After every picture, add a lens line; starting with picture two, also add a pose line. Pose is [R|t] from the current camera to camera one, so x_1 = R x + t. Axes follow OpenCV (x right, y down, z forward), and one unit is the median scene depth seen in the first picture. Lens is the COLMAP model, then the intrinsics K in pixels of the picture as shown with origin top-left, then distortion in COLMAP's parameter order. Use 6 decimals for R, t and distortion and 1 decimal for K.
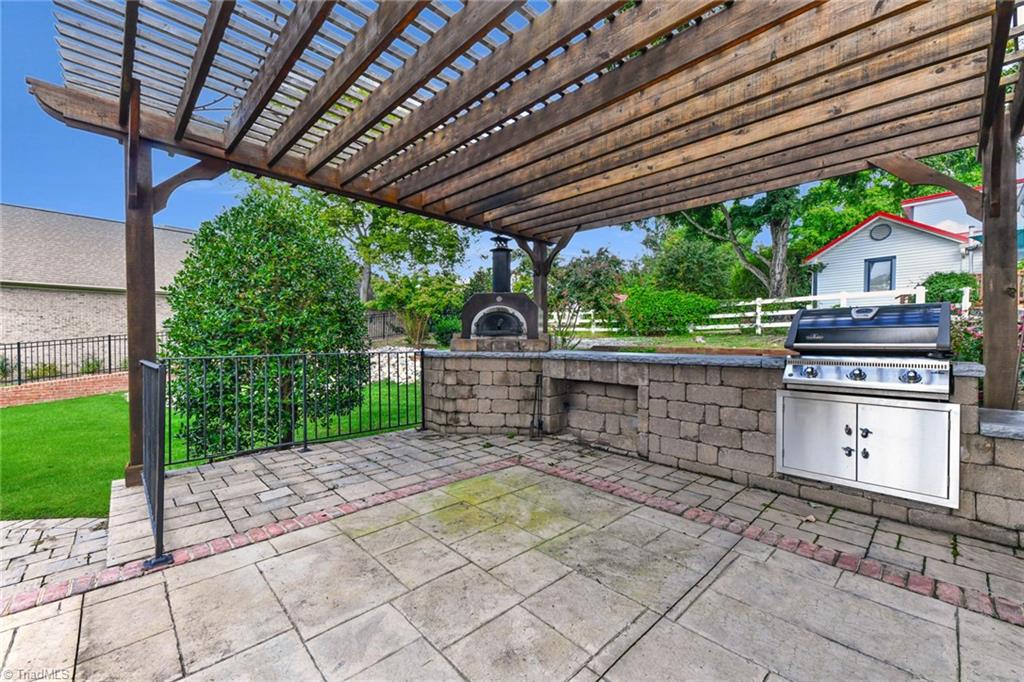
lens RADIAL K [[412.4, 0, 511.9], [0, 412.4, 341.7], [0, 0, 1]] dist [0.009536, -0.000951]
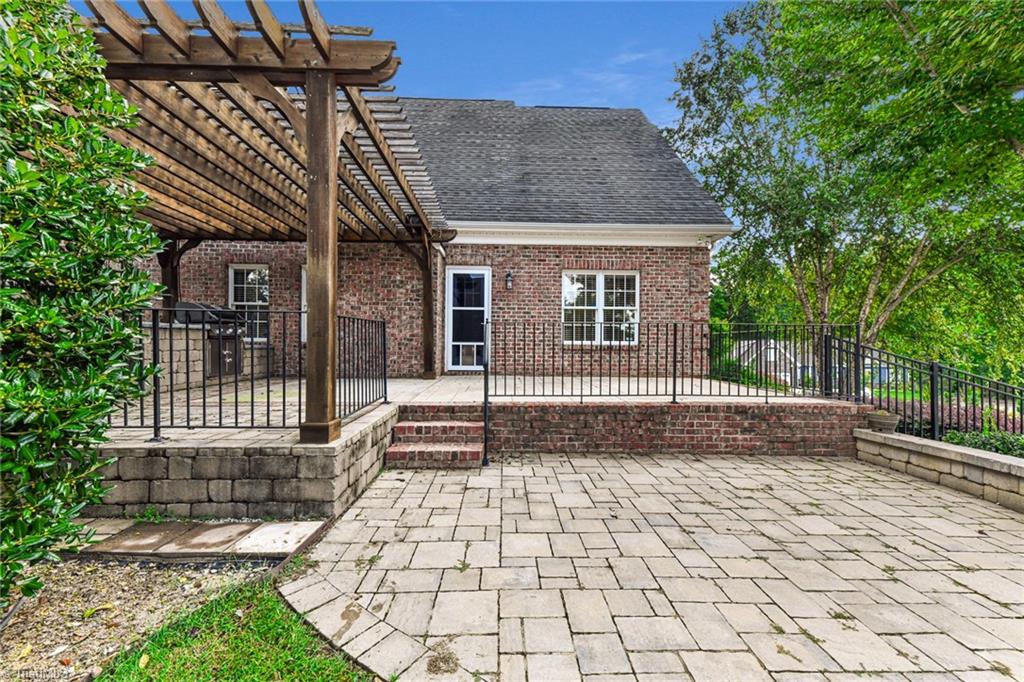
lens RADIAL K [[412.4, 0, 508.7], [0, 412.4, 343.2], [0, 0, 1]] dist [0.009536, -0.000951]
pose [[-0.737460, -0.003497, 0.675382, -1.755114], [0.001509, 0.999976, 0.006826, 0.107428], [-0.675389, 0.006053, -0.737437, 1.344694]]
